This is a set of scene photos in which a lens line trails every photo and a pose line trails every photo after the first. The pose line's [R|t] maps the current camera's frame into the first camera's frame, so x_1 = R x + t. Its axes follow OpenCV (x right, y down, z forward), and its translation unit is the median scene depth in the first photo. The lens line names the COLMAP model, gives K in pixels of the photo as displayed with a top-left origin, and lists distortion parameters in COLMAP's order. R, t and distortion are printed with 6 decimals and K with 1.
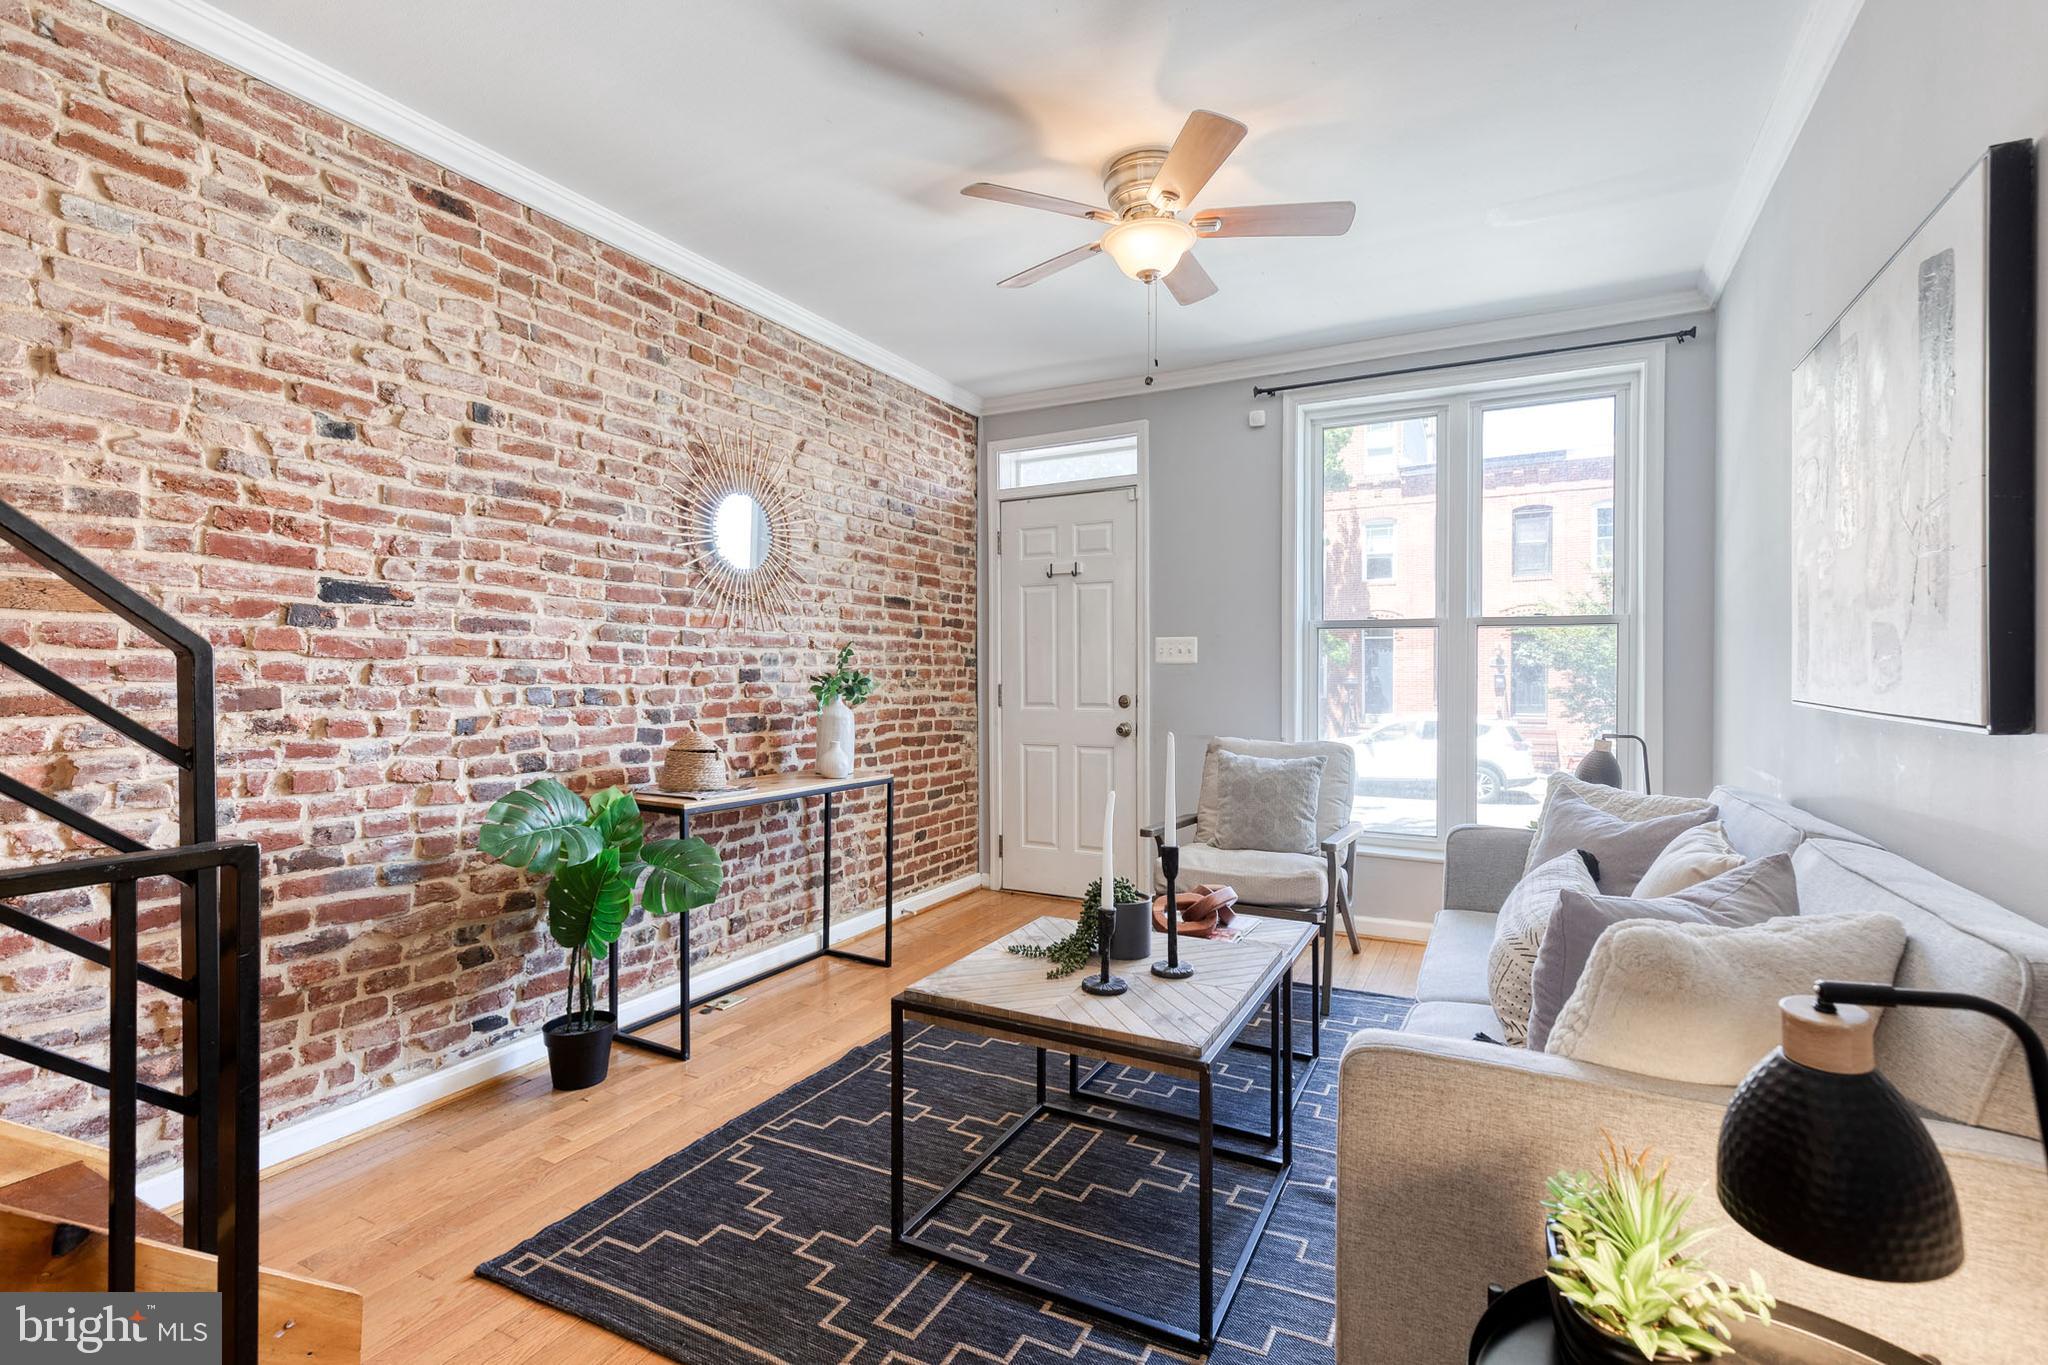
lens RADIAL K [[918.4, 0, 1044.2], [0, 918.4, 678.4], [0, 0, 1]] dist [0.013057, -0.004279]
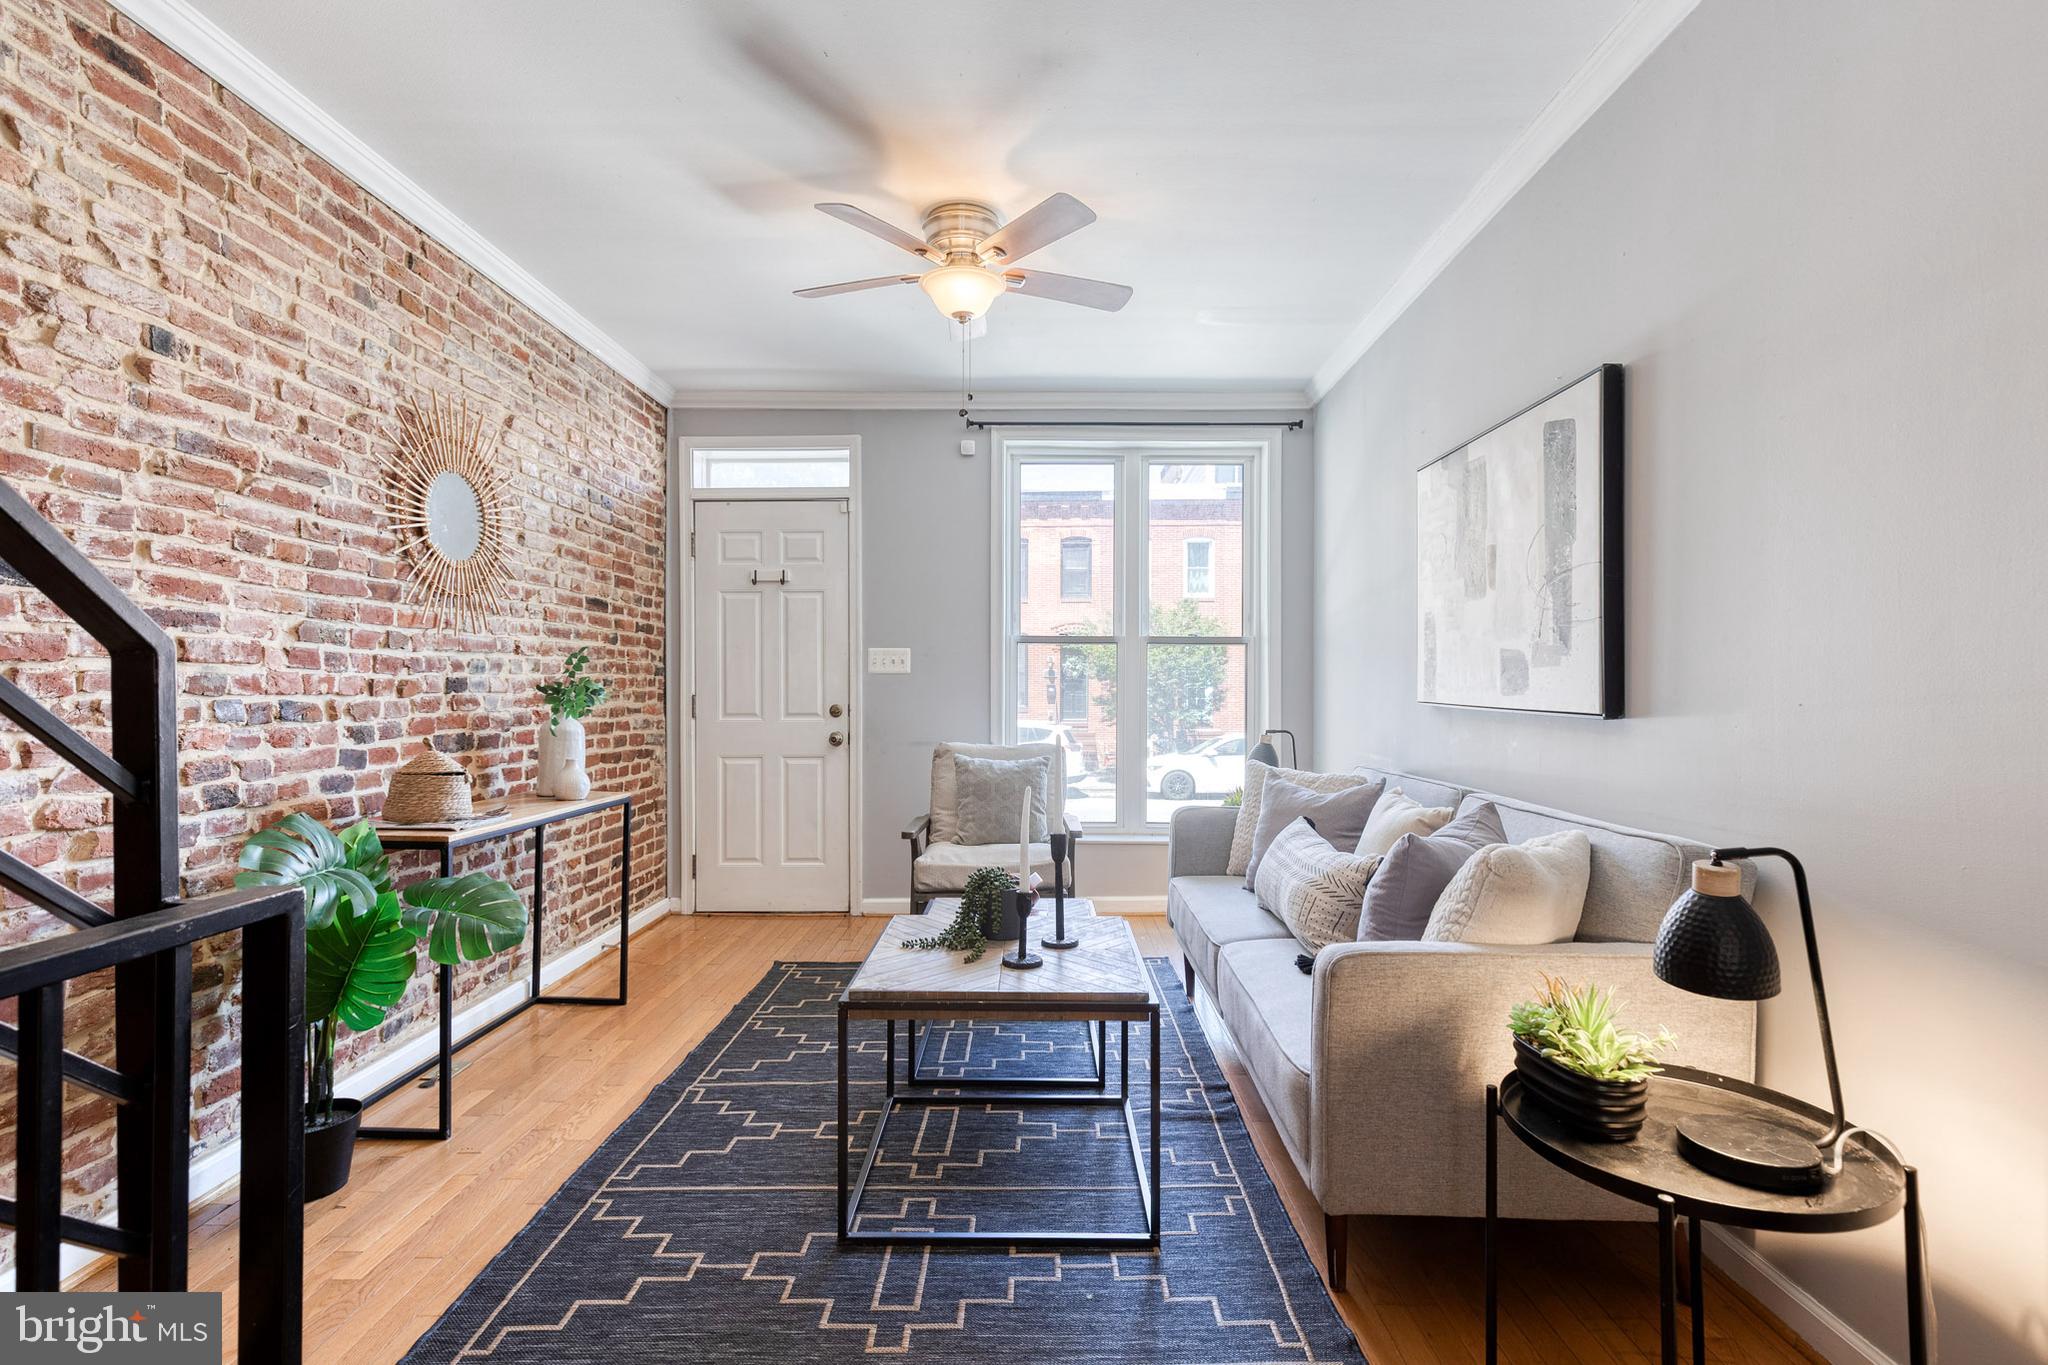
lens RADIAL K [[927.4, 0, 1030.8], [0, 927.4, 680.2], [0, 0, 1]] dist [0.010705, 0.000409]
pose [[0.894422, 0.001994, 0.447219, -0.261774], [0.002292, 0.999956, -0.009042, 0.001580], [-0.447218, 0.009112, 0.894379, -0.010389]]
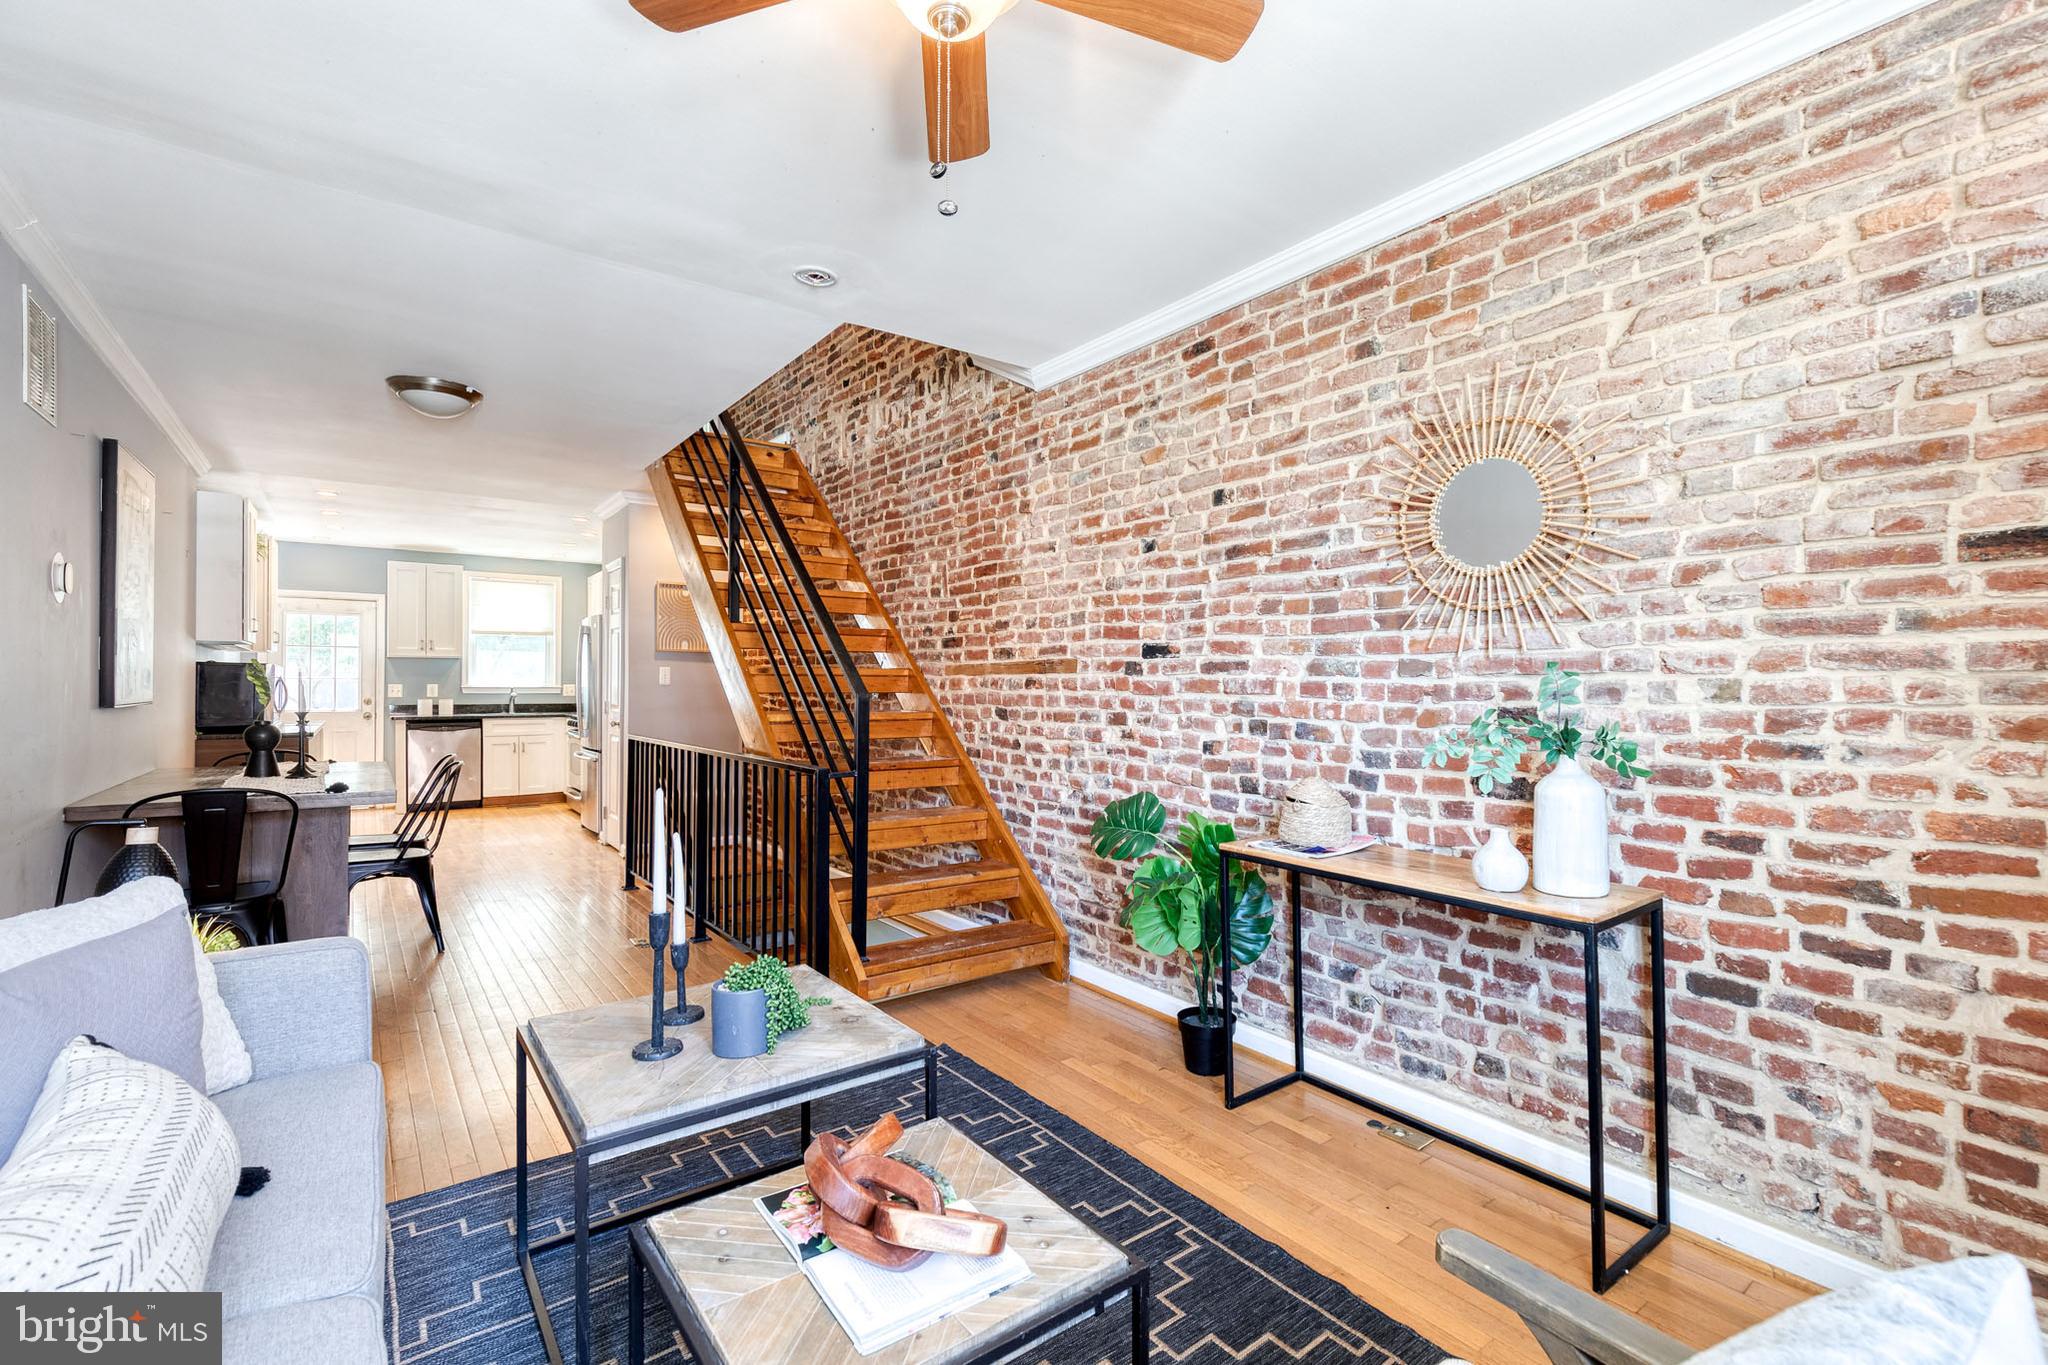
lens RADIAL K [[921.6, 0, 1044.5], [0, 921.6, 683.4], [0, 0, 1]] dist [0.003326, 0.000542]
pose [[-0.438335, -0.000450, -0.898812, 0.510851], [-0.004374, 0.999989, 0.001632, -0.031127], [0.898801, 0.004647, -0.438332, 1.118196]]
